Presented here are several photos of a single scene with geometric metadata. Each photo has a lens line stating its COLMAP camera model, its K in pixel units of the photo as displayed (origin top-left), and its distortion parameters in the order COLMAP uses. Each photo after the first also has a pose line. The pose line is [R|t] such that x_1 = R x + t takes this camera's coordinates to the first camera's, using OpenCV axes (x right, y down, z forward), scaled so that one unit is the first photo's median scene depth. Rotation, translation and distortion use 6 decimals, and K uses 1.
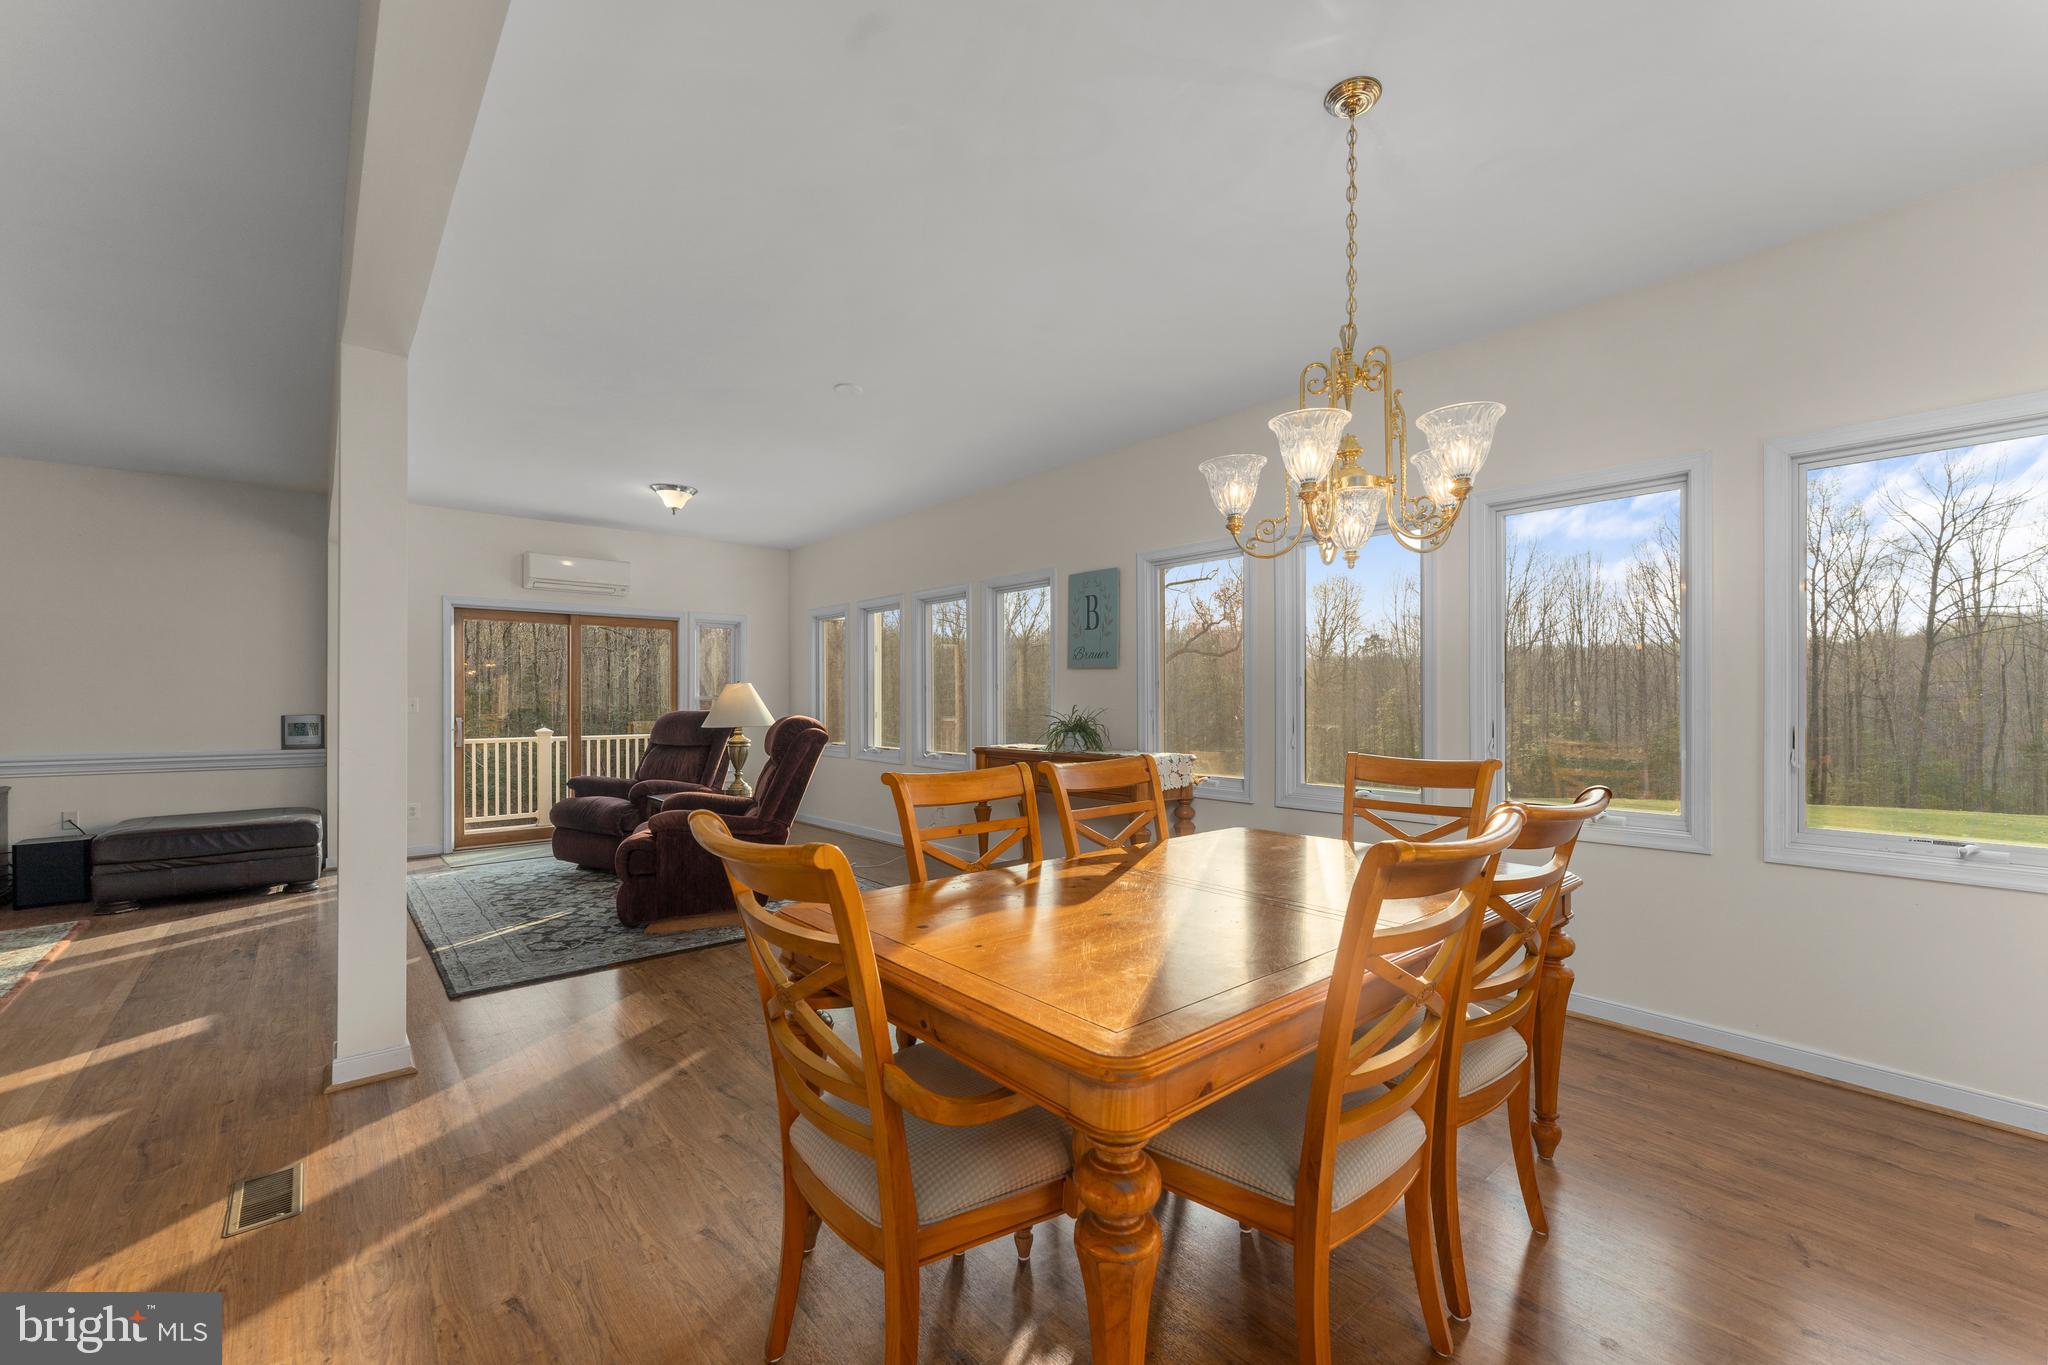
lens RADIAL K [[828.7, 0, 1029.6], [0, 828.7, 695.8], [0, 0, 1]] dist [0.001396, 0.000410]
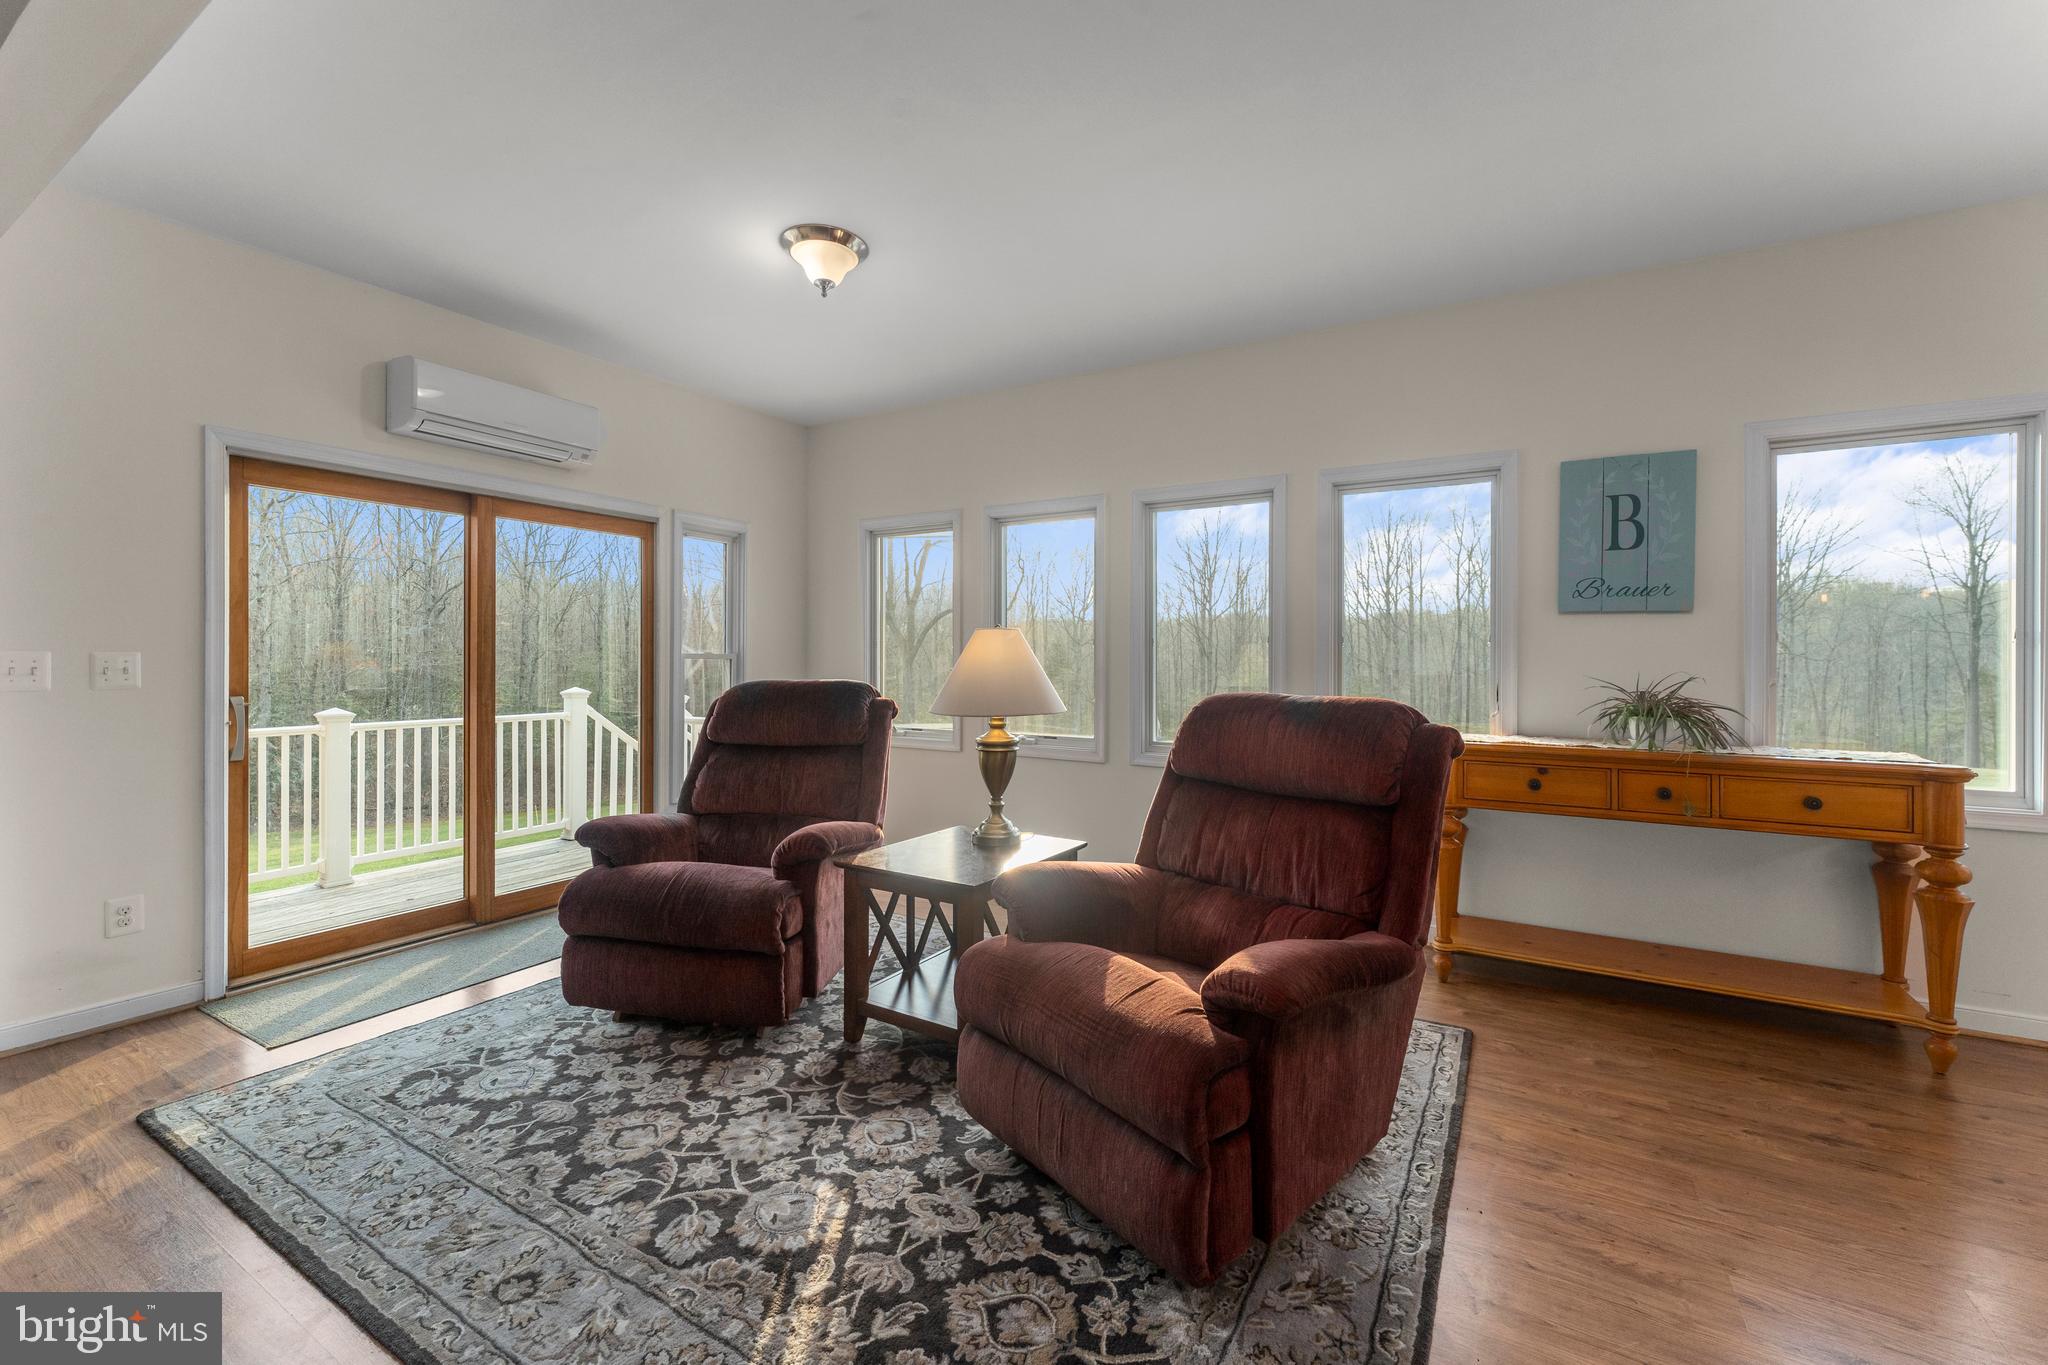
lens RADIAL K [[838.2, 0, 1042.7], [0, 838.2, 660.9], [0, 0, 1]] dist [-0.000397, -0.000202]
pose [[0.948662, 0.004487, 0.316259, -0.577058], [-0.005971, 0.999975, 0.003725, 0.003573], [-0.316234, -0.005422, 0.948666, 0.585393]]
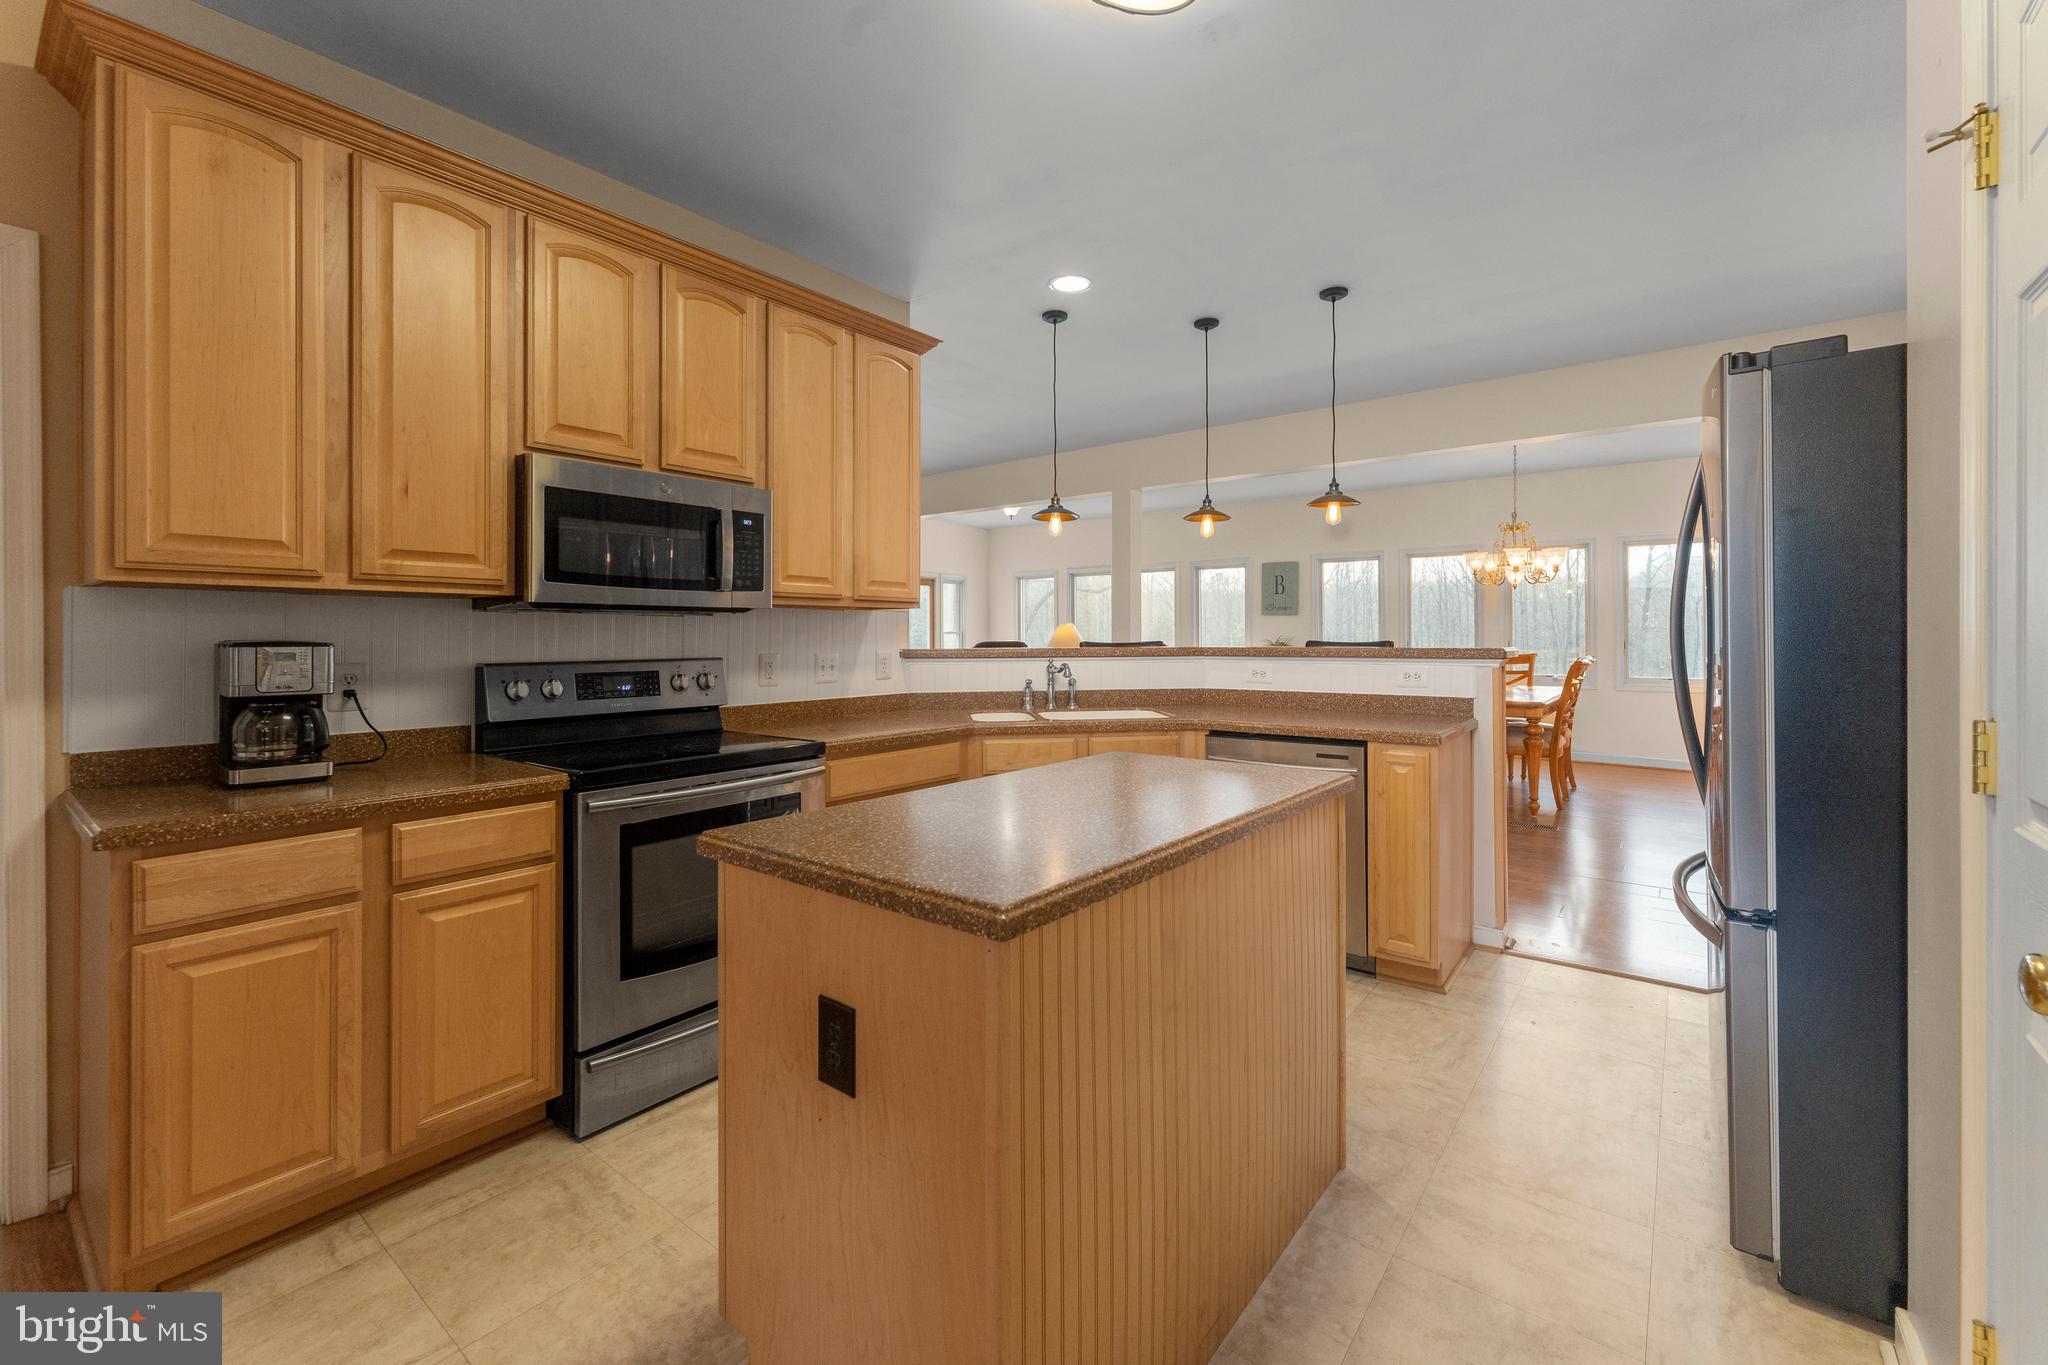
lens RADIAL K [[845.5, 0, 1032.2], [0, 845.5, 623.9], [0, 0, 1]] dist [0.002180, -0.000005]
pose [[0.980591, -0.001121, 0.196060, -0.895356], [0.002271, 0.999982, -0.005642, -0.004655], [-0.196050, 0.005978, 0.980576, -0.788852]]
